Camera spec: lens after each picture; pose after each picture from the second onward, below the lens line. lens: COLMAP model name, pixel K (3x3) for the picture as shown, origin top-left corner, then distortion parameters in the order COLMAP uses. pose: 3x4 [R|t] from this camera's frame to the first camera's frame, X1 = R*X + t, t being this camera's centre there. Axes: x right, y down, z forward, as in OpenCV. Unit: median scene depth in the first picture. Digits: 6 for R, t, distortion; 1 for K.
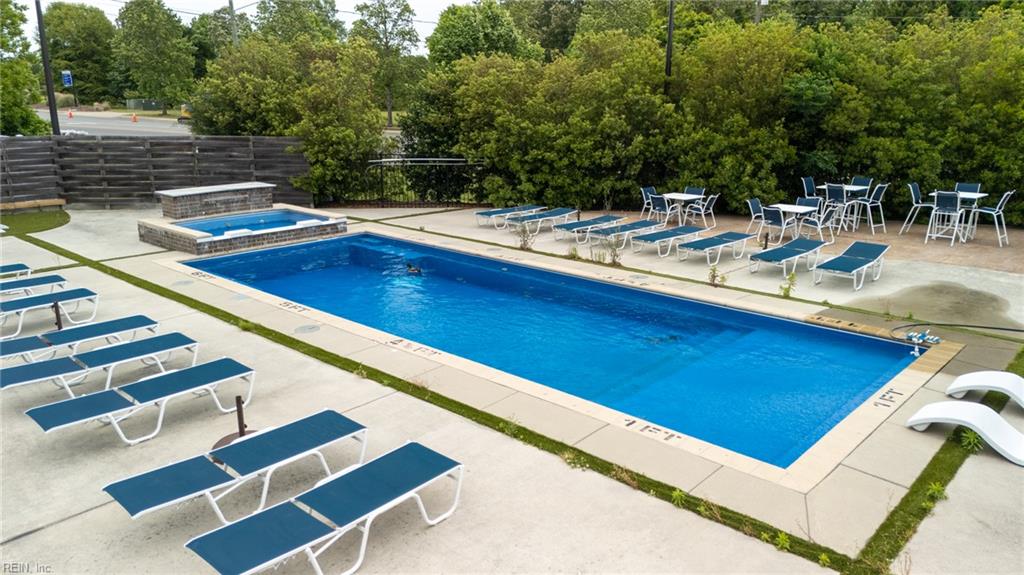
lens RADIAL K [[753.5, 0, 511.3], [0, 753.5, 279.8], [0, 0, 1]] dist [0.032765, -0.005038]
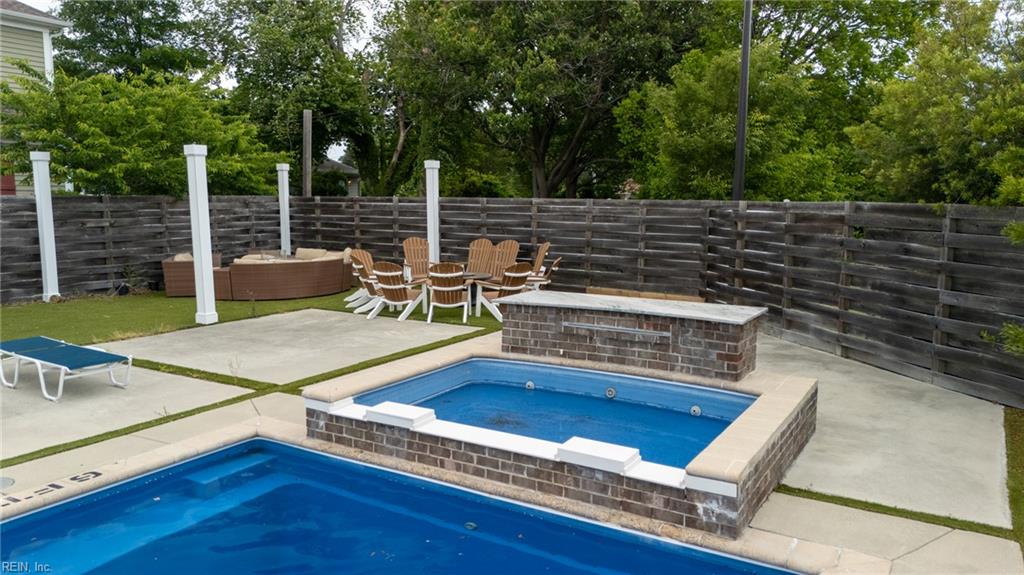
lens RADIAL K [[753.5, 0, 511.3], [0, 753.5, 279.8], [0, 0, 1]] dist [0.032765, -0.005038]
pose [[0.196444, 0.108692, -0.974472, 0.004911], [-0.244861, 0.967787, 0.058584, -0.143212], [0.949449, 0.227102, 0.216730, 0.850097]]
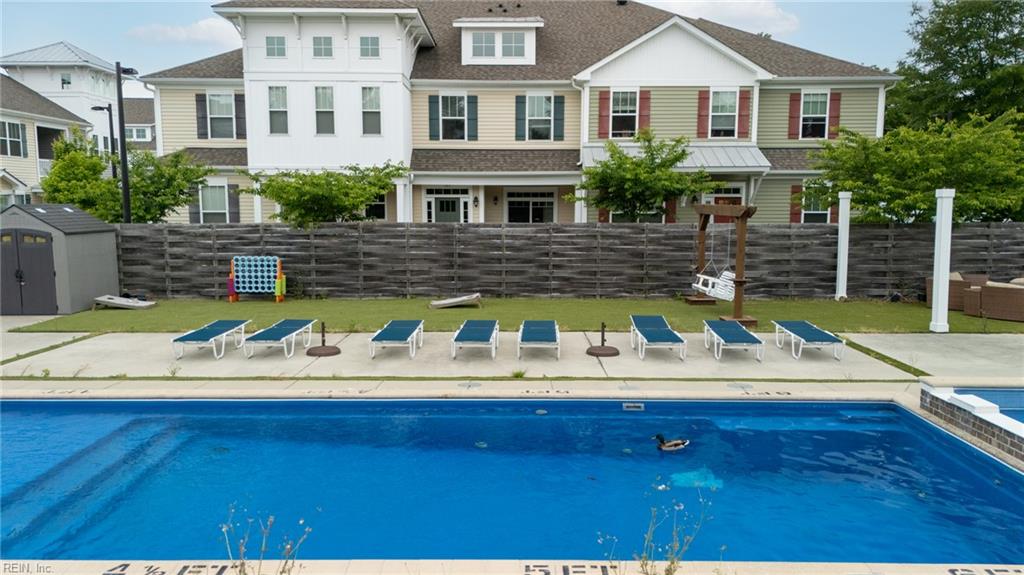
lens RADIAL K [[753.5, 0, 511.3], [0, 753.5, 279.8], [0, 0, 1]] dist [0.032765, -0.005038]
pose [[-0.743210, 0.071110, -0.665269, 0.210405], [-0.164972, 0.944158, 0.285219, -0.217556], [0.648401, 0.321728, -0.689977, 1.006474]]
